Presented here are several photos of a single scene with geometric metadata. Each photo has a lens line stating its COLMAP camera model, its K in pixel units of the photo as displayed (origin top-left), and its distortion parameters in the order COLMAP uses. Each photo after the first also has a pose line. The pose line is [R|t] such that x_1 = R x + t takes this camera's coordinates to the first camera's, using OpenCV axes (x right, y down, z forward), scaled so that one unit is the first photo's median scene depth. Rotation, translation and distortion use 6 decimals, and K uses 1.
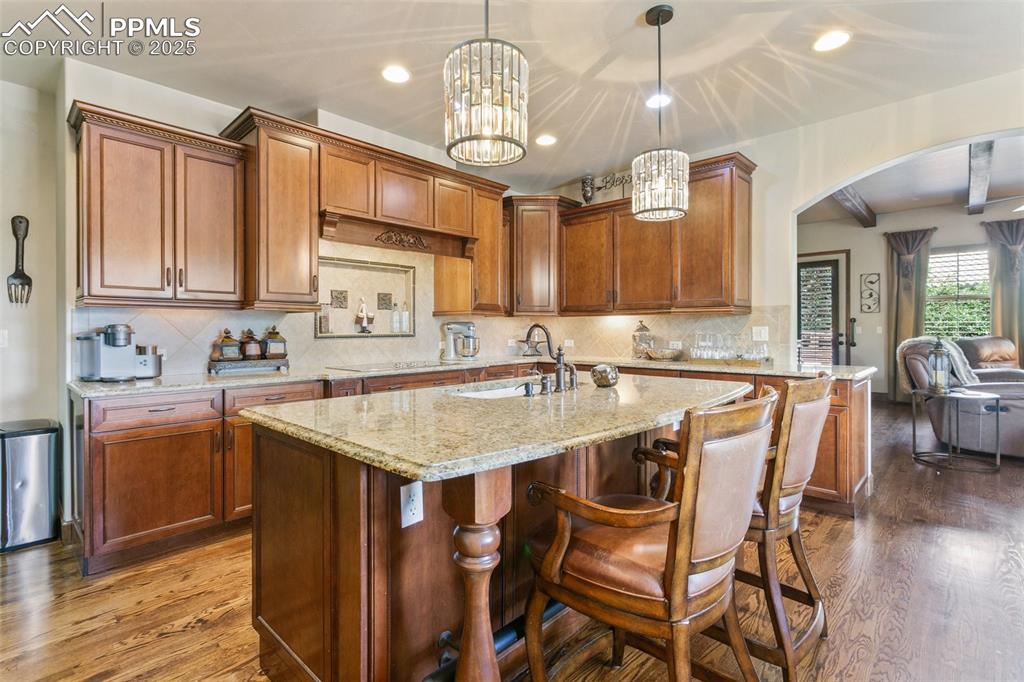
lens RADIAL K [[473.2, 0, 498.3], [0, 473.2, 326.3], [0, 0, 1]] dist [0.001306, 0.000951]
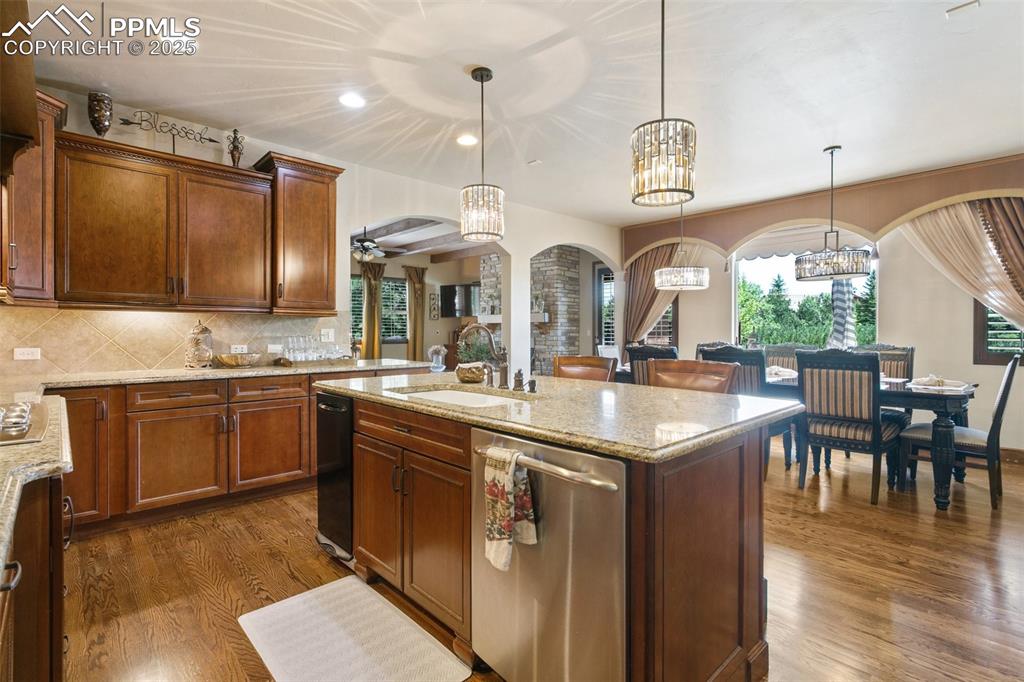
lens RADIAL K [[486.5, 0, 505.7], [0, 486.5, 332.3], [0, 0, 1]] dist [-0.000116, 0.000317]
pose [[0.043614, 0.002545, 0.999045, -0.546326], [-0.004945, 0.999985, -0.002331, 0.009003], [-0.999036, -0.004839, 0.043626, 0.521247]]
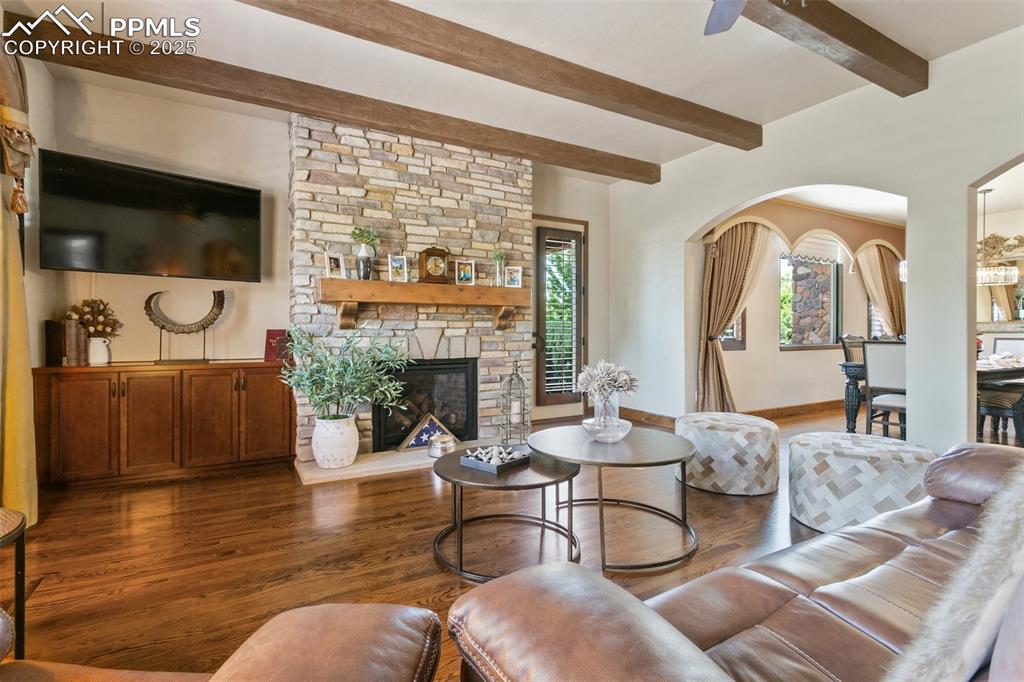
lens RADIAL K [[486.5, 0, 505.7], [0, 486.5, 332.3], [0, 0, 1]] dist [-0.000116, 0.000317]
pose [[-0.960504, 0.003229, 0.278246, 1.482220], [0.002126, 0.999989, -0.004265, 0.024231], [-0.278257, -0.003505, -0.960500, 1.617058]]
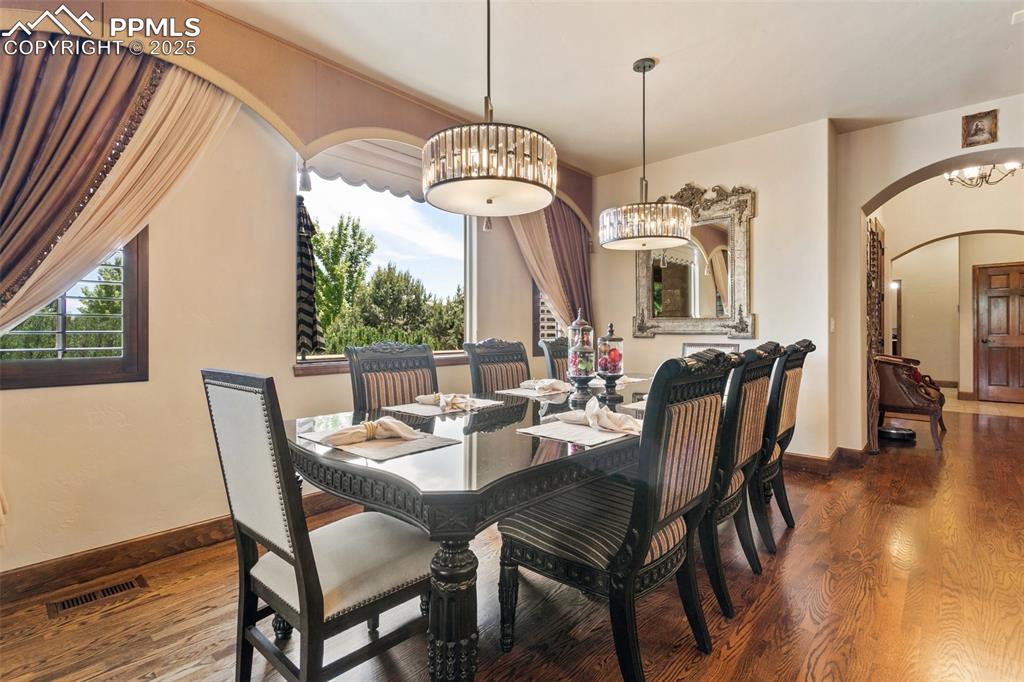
lens RADIAL K [[486.5, 0, 505.7], [0, 486.5, 332.3], [0, 0, 1]] dist [-0.000116, 0.000317]
pose [[-0.999026, 0.007358, -0.043518, 0.776570], [0.007623, 0.999953, -0.005919, 0.020551], [0.043473, -0.006244, -0.999035, 0.587301]]
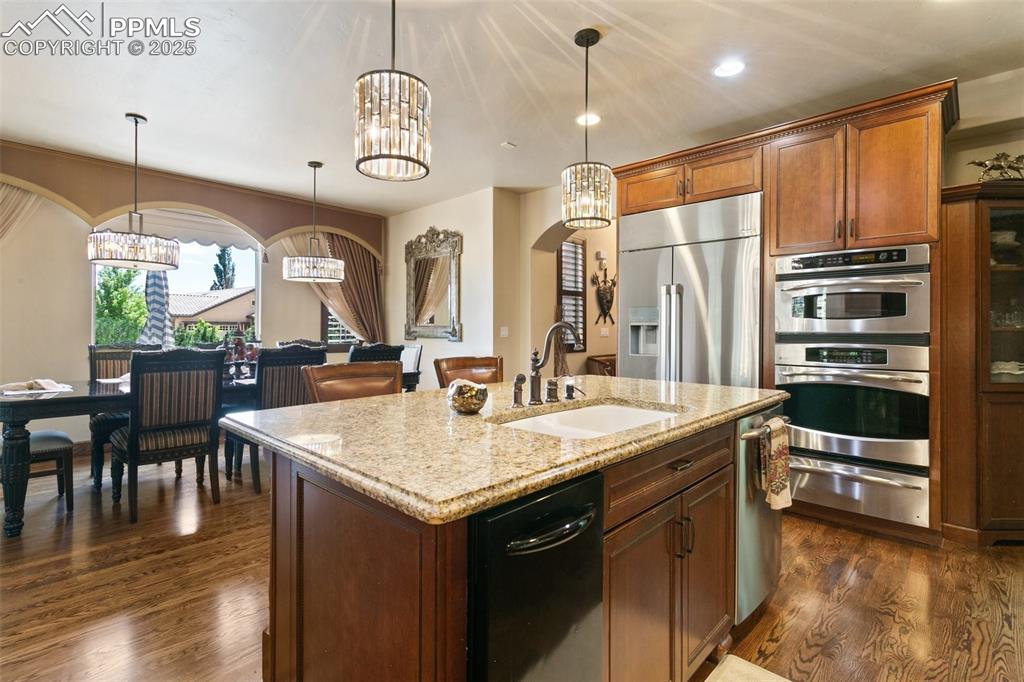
lens RADIAL K [[488.0, 0, 512.4], [0, 488.0, 315.8], [0, 0, 1]] dist [-0.001376, -0.000110]
pose [[-0.999755, 0.000113, -0.022154, 0.117157], [0.000838, 0.999465, -0.032693, 0.004745], [0.022139, -0.032704, -0.999220, 0.992663]]
